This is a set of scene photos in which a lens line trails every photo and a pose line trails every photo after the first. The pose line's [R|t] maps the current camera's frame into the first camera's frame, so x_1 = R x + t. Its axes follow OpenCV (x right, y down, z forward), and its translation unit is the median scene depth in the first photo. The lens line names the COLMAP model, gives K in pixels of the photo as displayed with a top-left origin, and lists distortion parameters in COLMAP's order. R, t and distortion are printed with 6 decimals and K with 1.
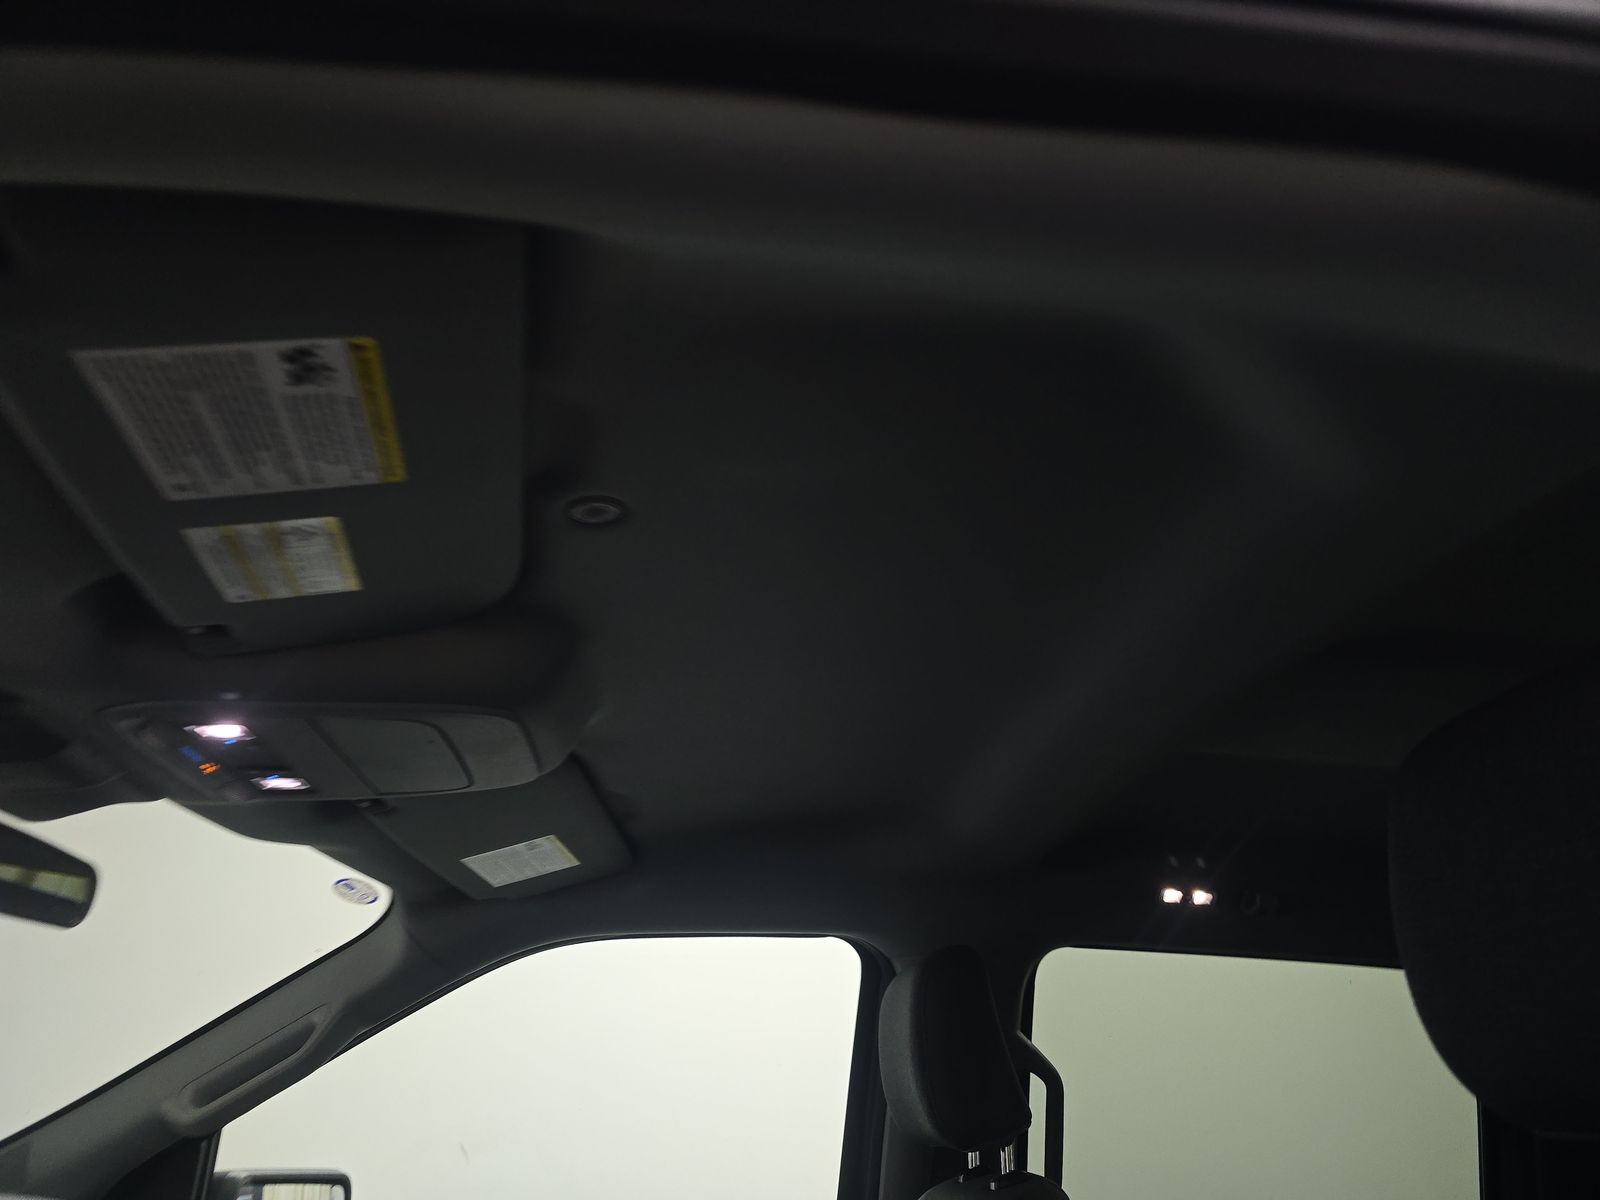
lens RADIAL K [[1075.5, 0, 824.3], [0, 1075.5, 601.0], [0, 0, 1]] dist [0.082290, -0.071885]
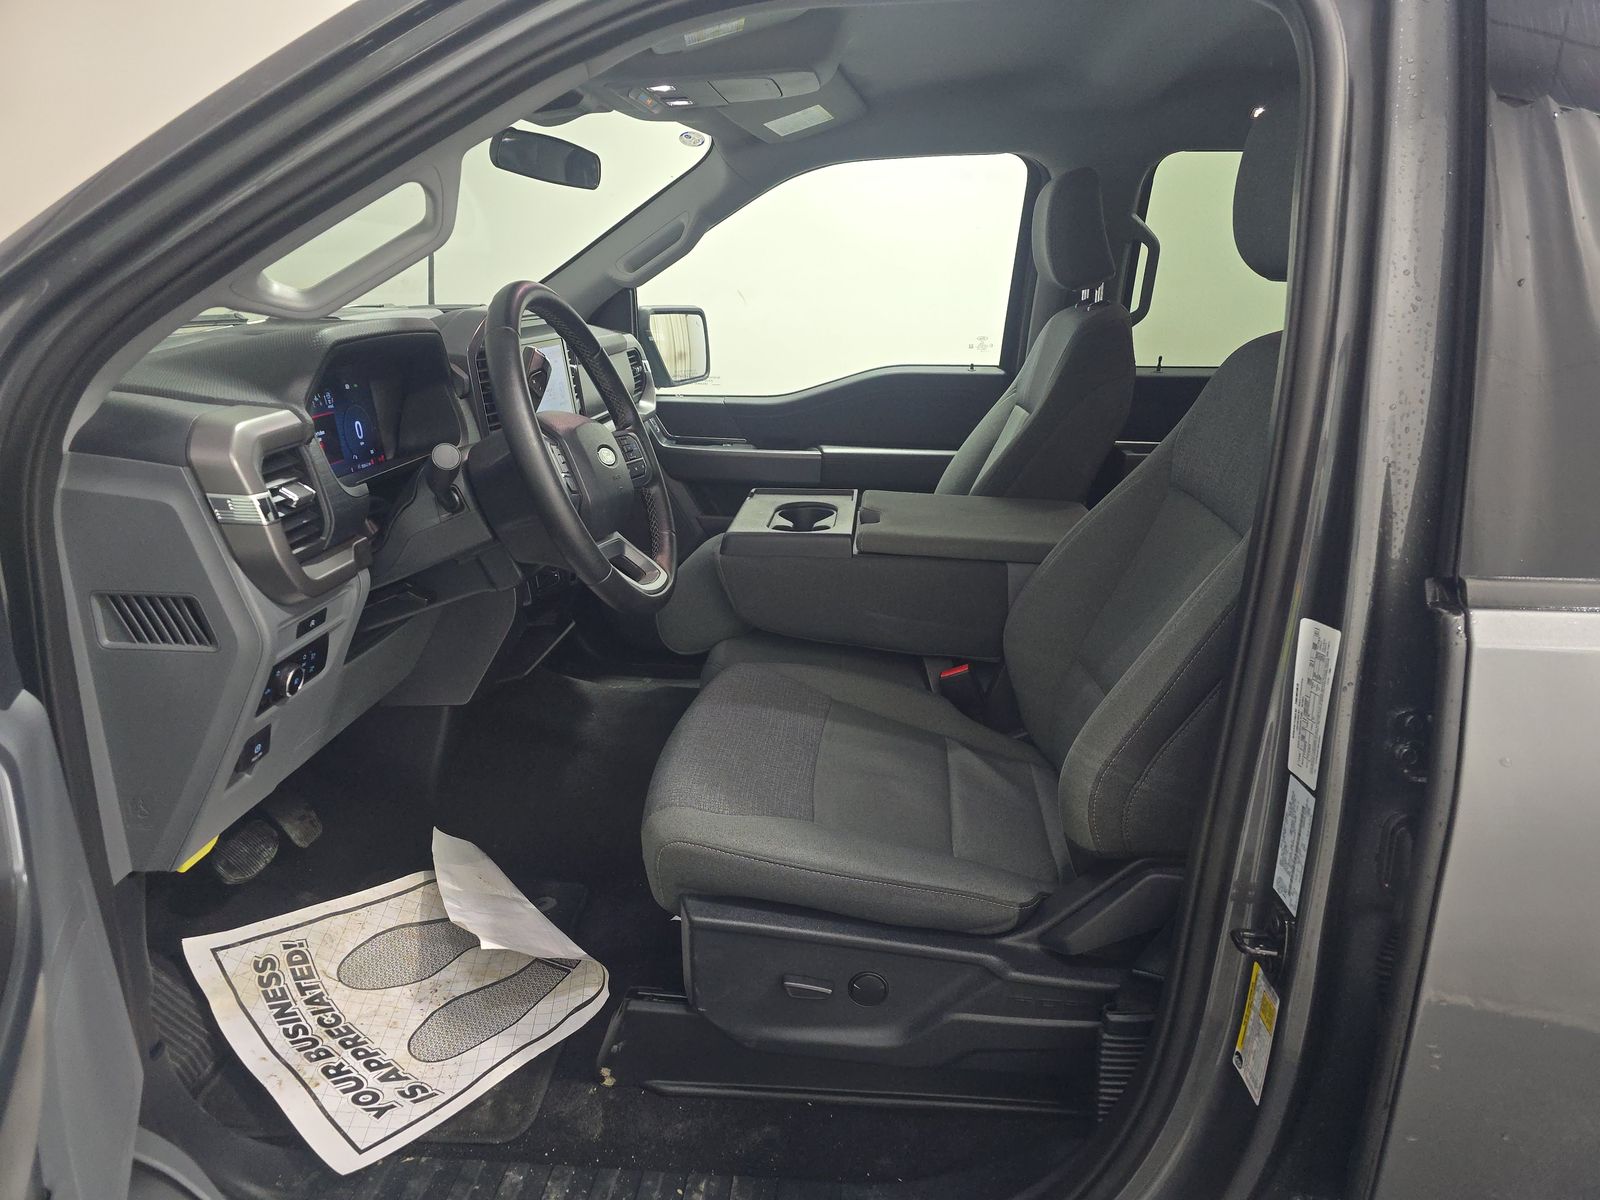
lens RADIAL K [[1075.5, 0, 824.3], [0, 1075.5, 601.0], [0, 0, 1]] dist [0.082290, -0.071885]
pose [[0.984143, 0.032747, -0.174328, 0.045624], [0.094241, 0.736086, 0.670295, -0.272278], [0.150271, -0.676095, 0.721328, -0.529573]]
